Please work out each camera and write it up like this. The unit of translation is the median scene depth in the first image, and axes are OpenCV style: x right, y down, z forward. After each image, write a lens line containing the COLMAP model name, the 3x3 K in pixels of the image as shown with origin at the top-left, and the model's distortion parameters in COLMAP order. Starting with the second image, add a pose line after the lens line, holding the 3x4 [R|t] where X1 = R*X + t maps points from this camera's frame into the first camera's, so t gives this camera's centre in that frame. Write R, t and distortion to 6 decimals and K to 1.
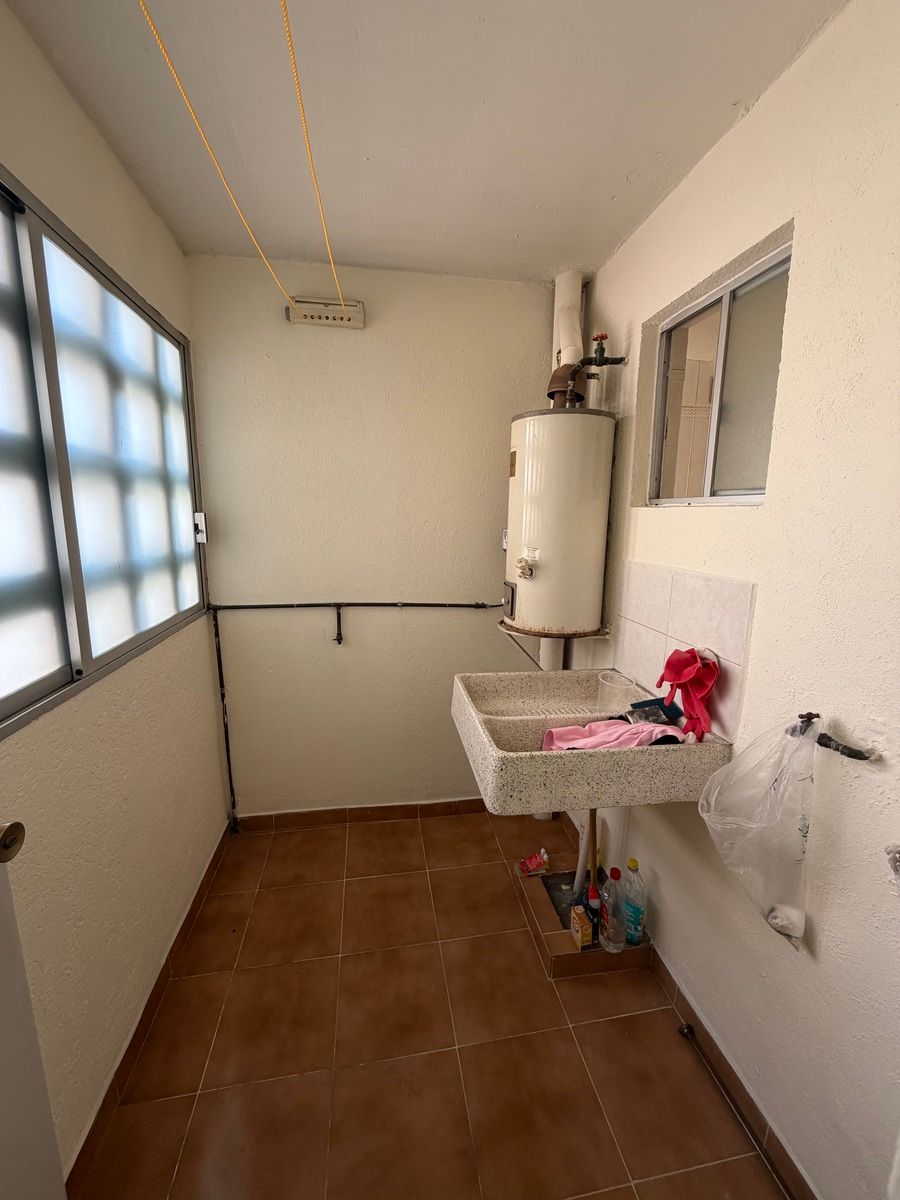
lens RADIAL K [[475.8, 0, 452.1], [0, 475.8, 597.4], [0, 0, 1]] dist [-0.000017, 0.000262]
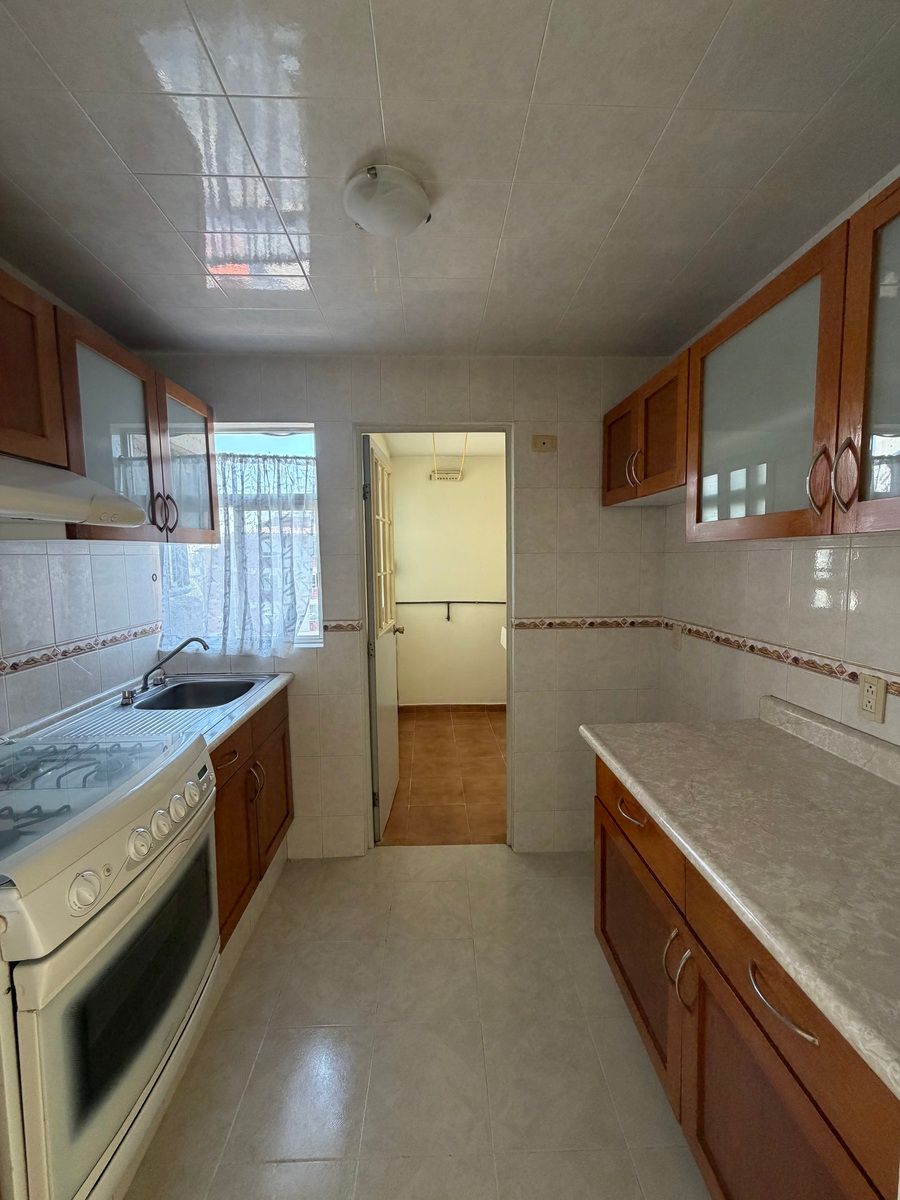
lens RADIAL K [[475.8, 0, 450.2], [0, 475.8, 596.6], [0, 0, 1]] dist [-0.000017, 0.000262]
pose [[0.992150, -0.008813, -0.124744, 0.039462], [-0.002274, 0.996077, -0.088458, 0.194006], [0.125034, 0.088048, 0.988238, -1.203851]]
